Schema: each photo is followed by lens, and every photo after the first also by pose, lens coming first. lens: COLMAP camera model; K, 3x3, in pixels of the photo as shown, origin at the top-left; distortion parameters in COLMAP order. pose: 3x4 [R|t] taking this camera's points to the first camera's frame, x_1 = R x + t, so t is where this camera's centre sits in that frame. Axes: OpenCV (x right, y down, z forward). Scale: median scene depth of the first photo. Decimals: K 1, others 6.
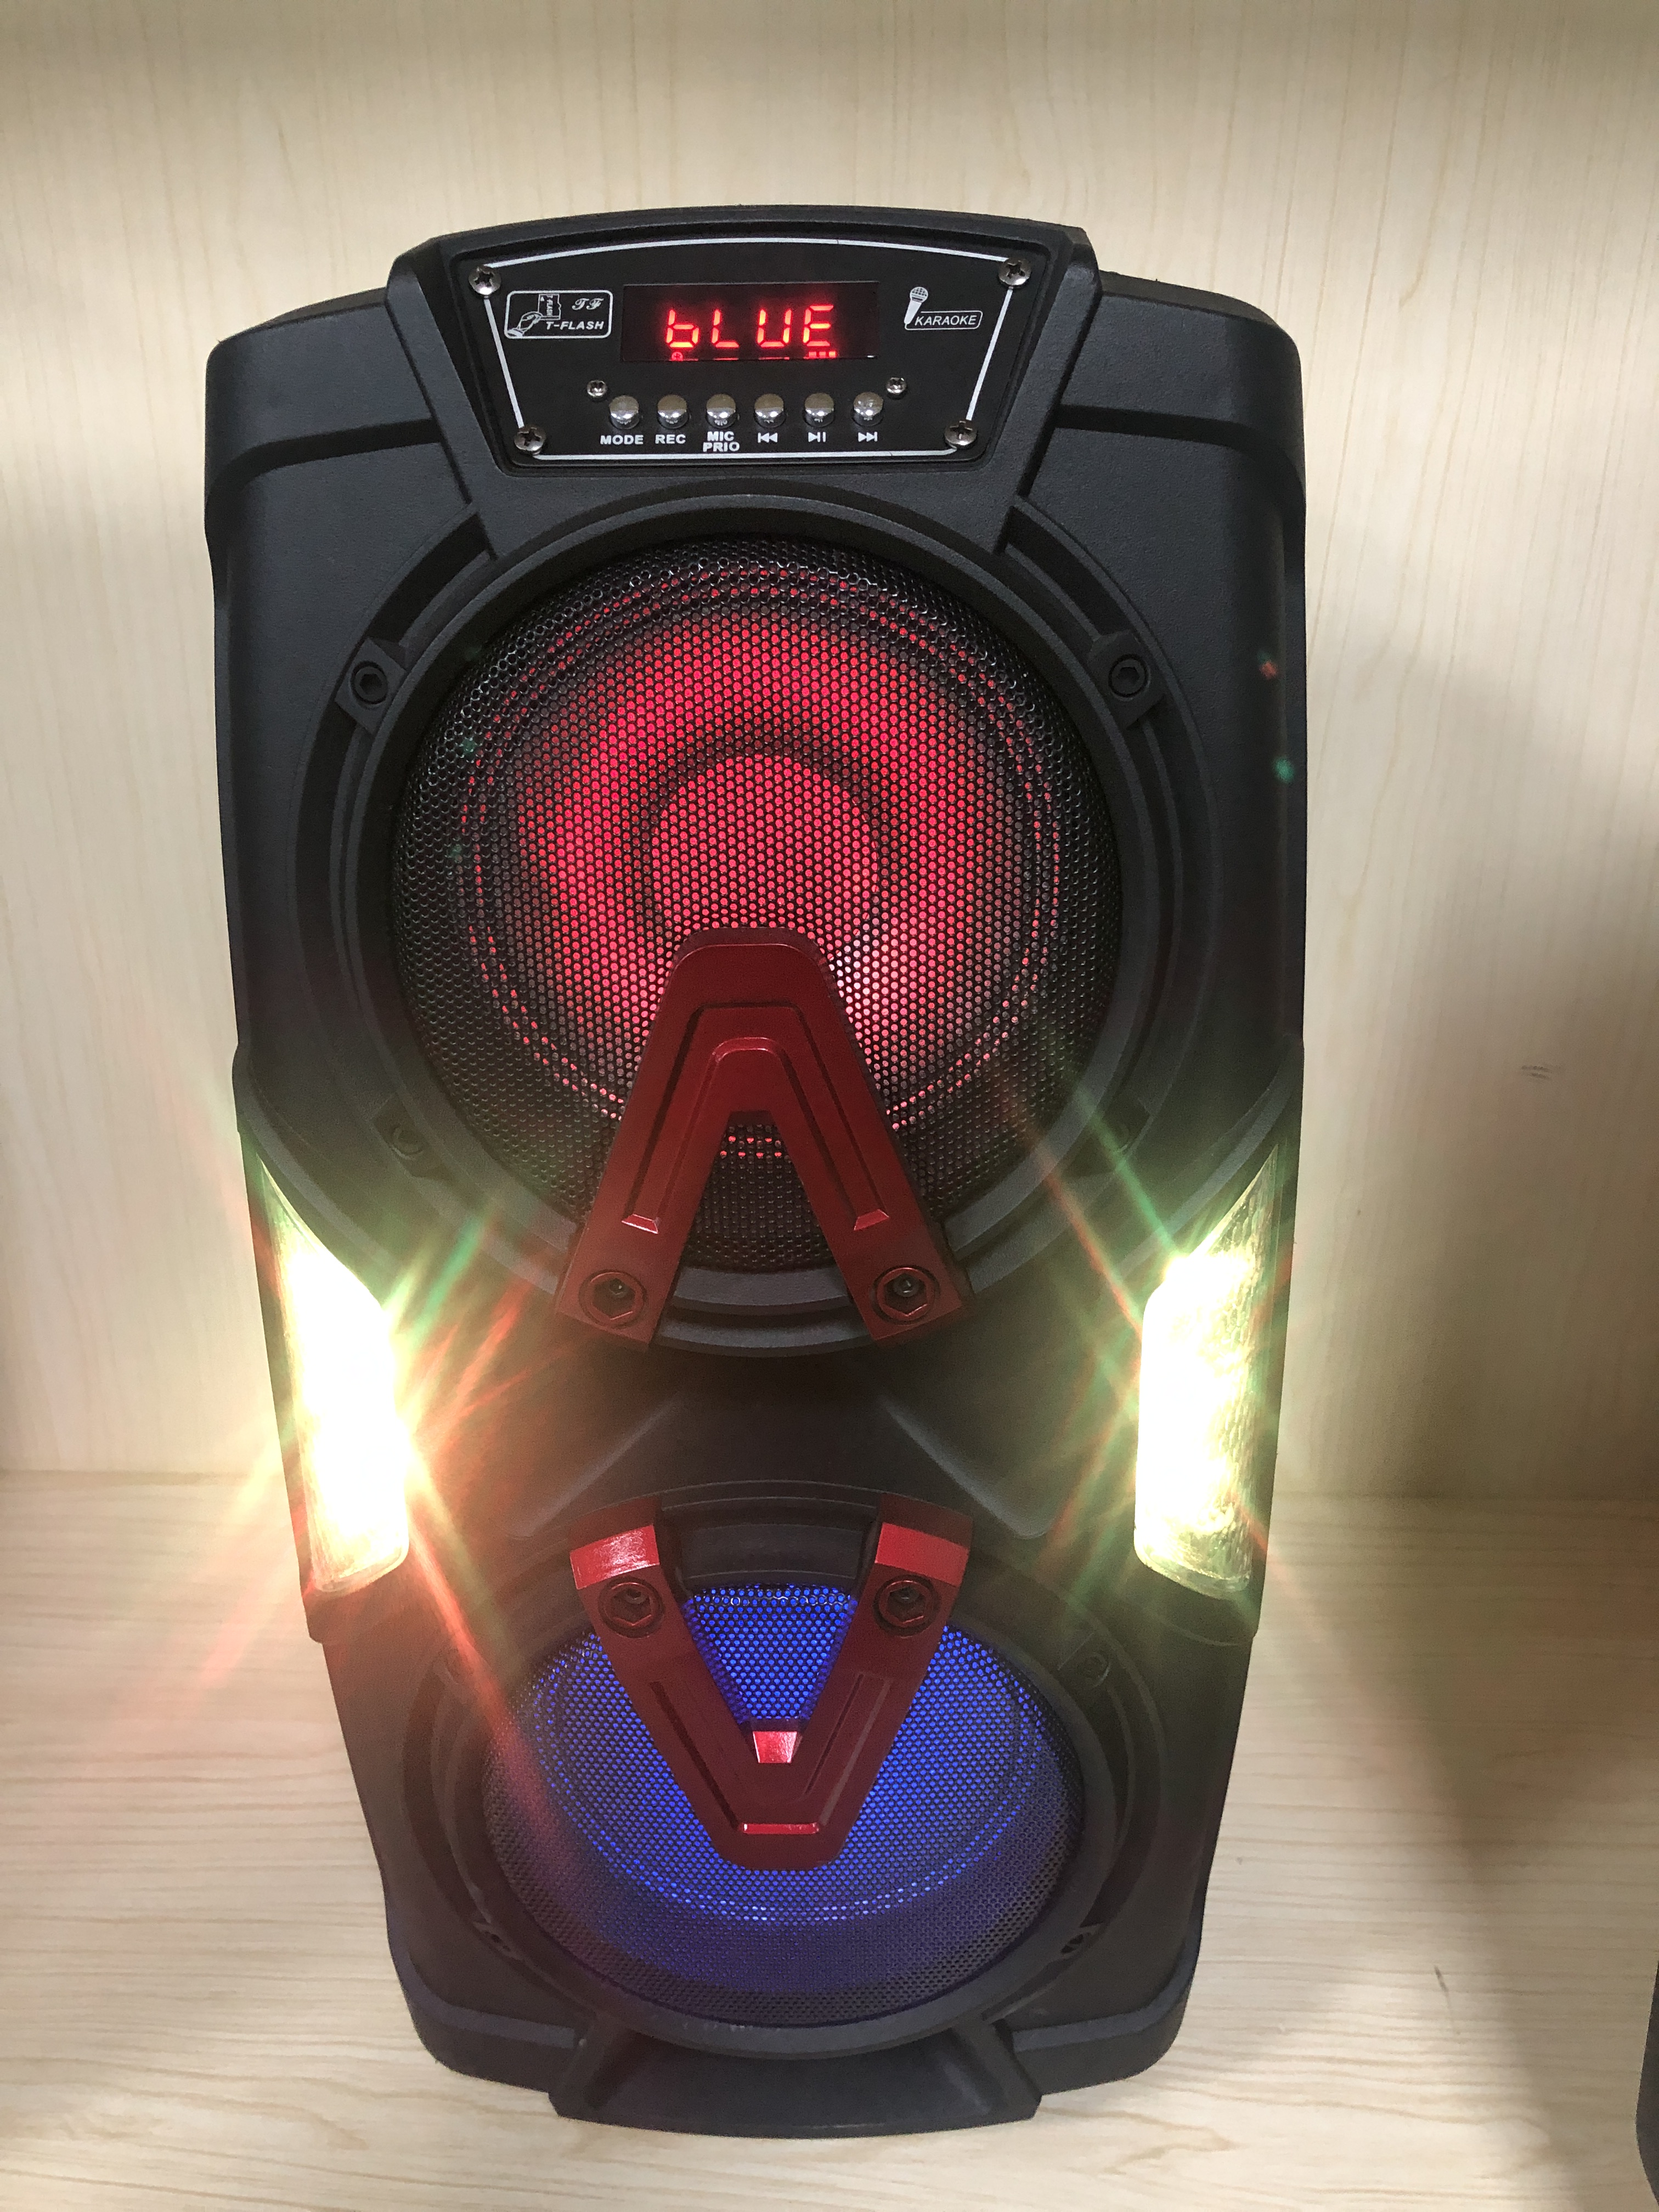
lens RADIAL K [[1794.3, 0, 829.5], [0, 1794.3, 1106.0], [0, 0, 1]] dist [0.004141, -0.004631]
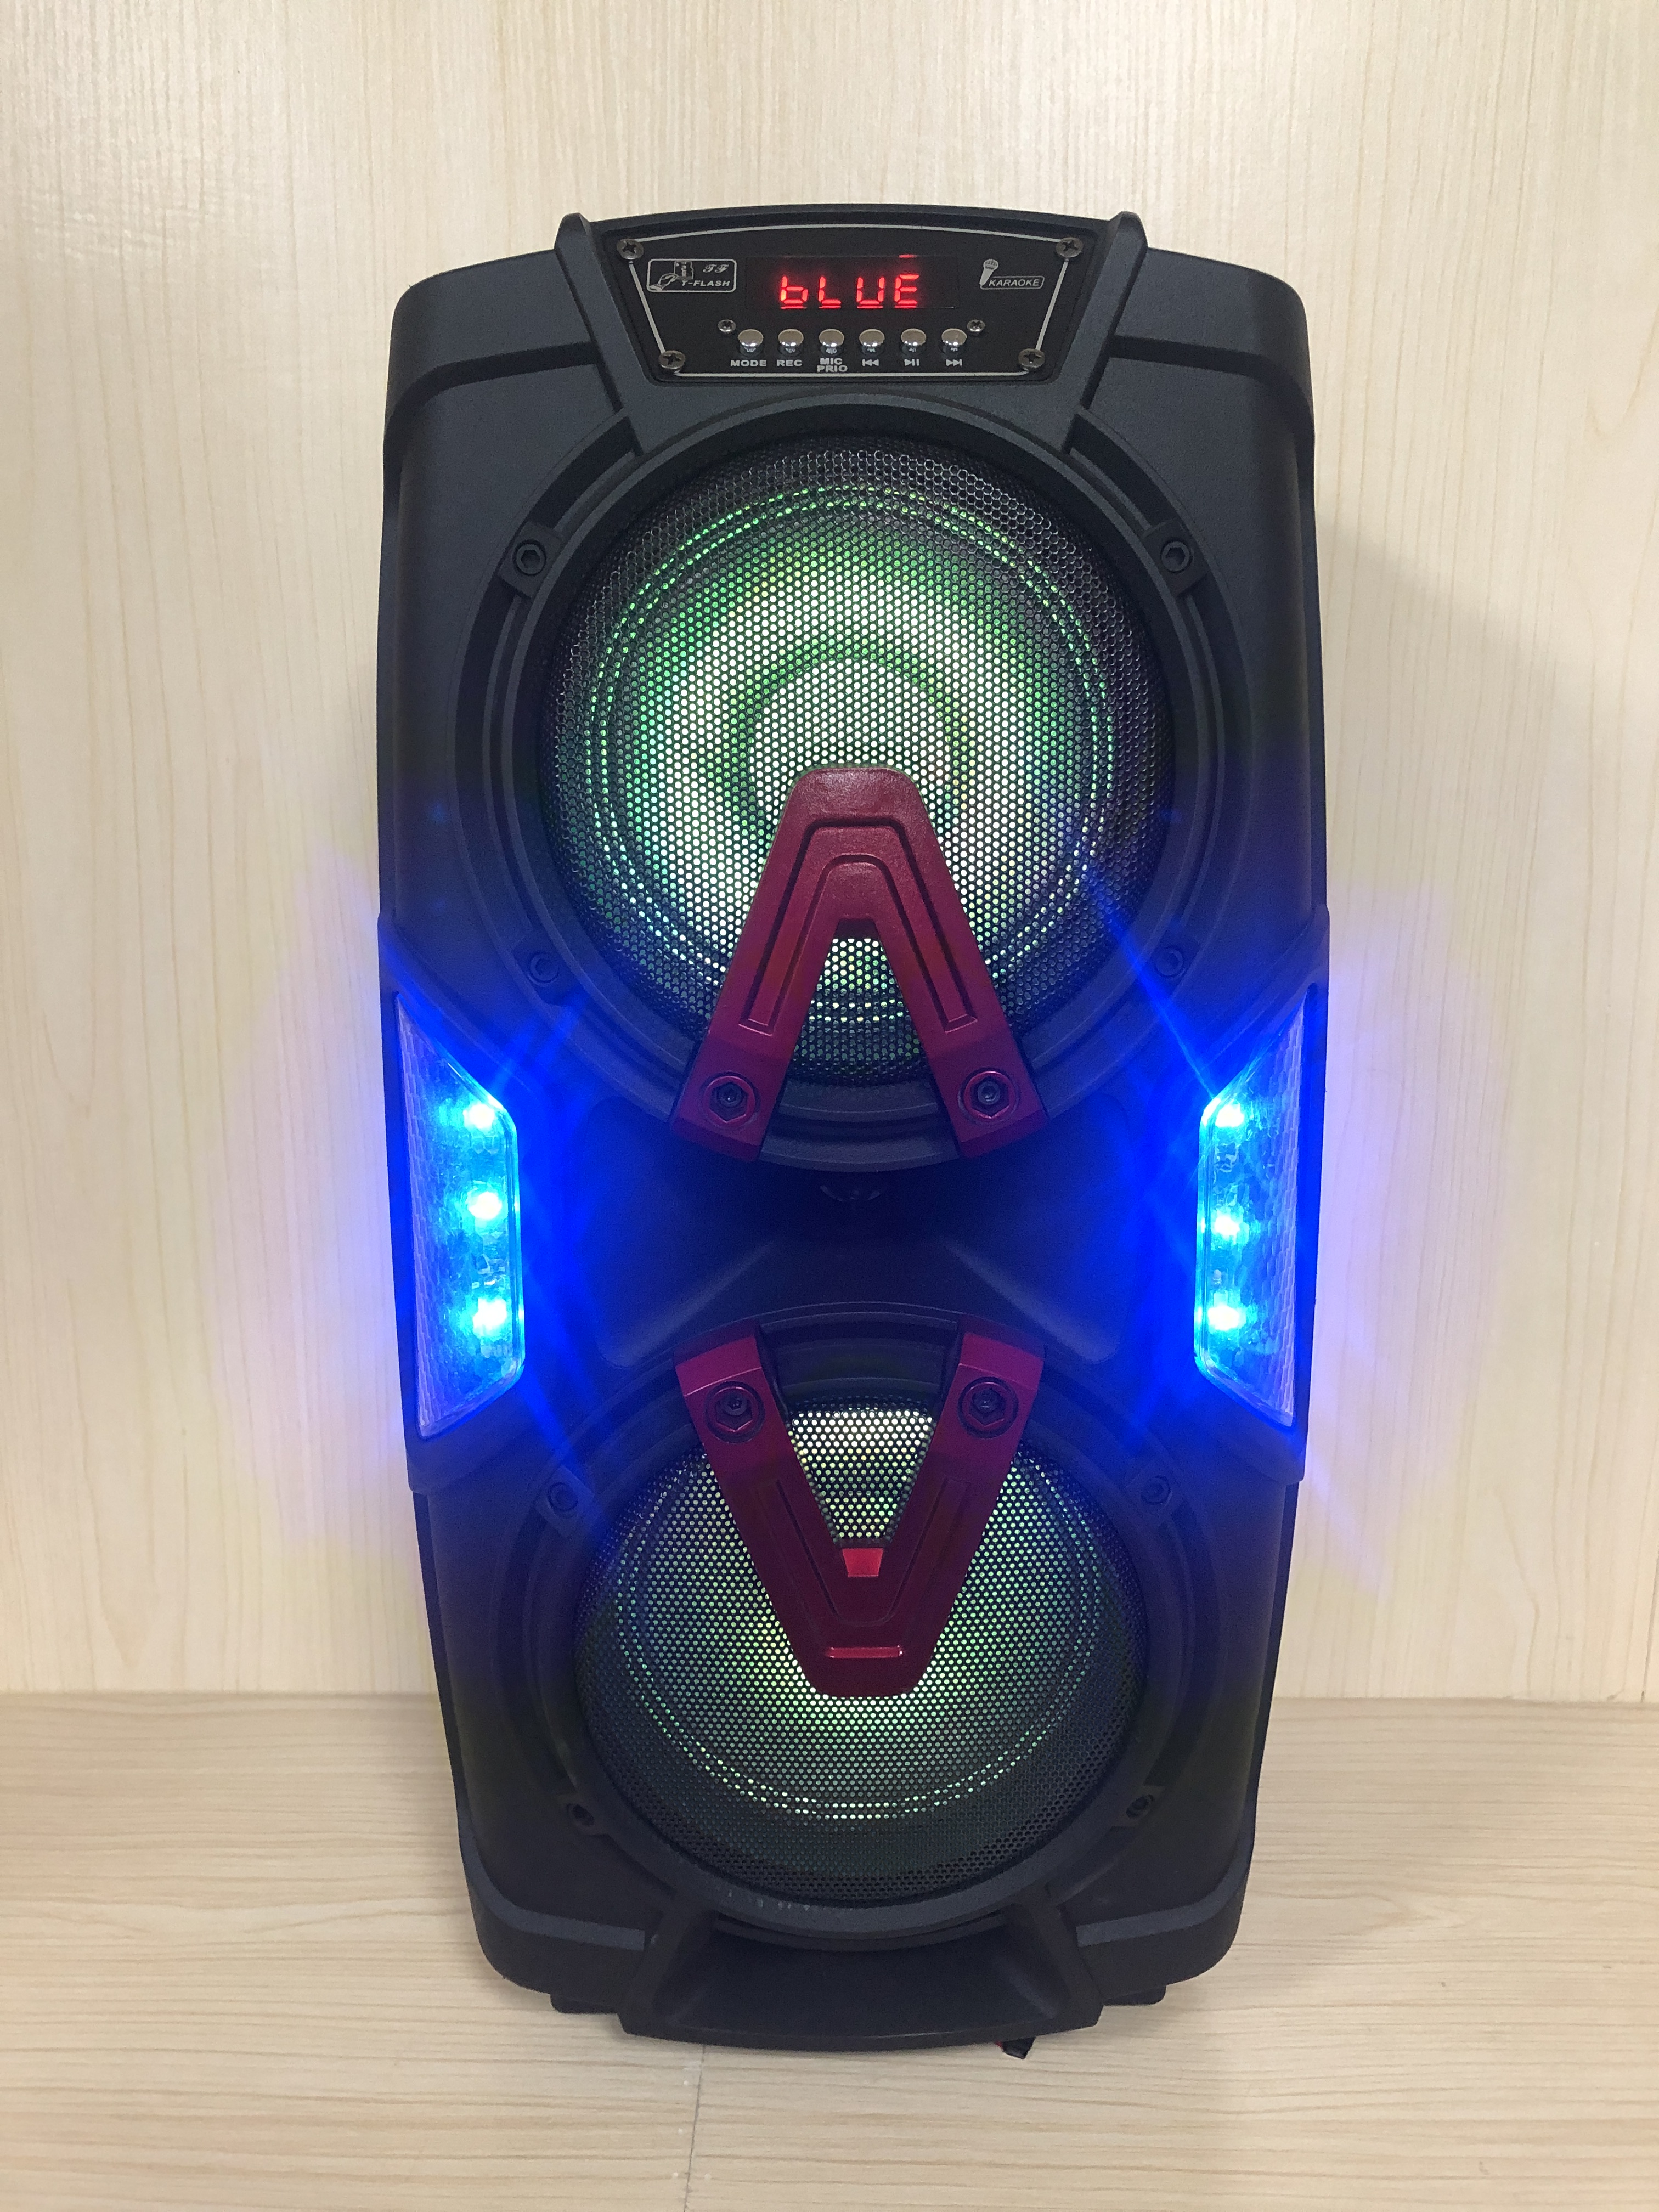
lens RADIAL K [[1782.7, 0, 831.9], [0, 1782.7, 1100.2], [0, 0, 1]] dist [0.035370, -0.082885]
pose [[0.999515, 0.000441, 0.031131, -0.094915], [0.004453, 0.987595, -0.156961, 0.294248], [-0.030814, 0.157024, 0.987114, -0.098789]]
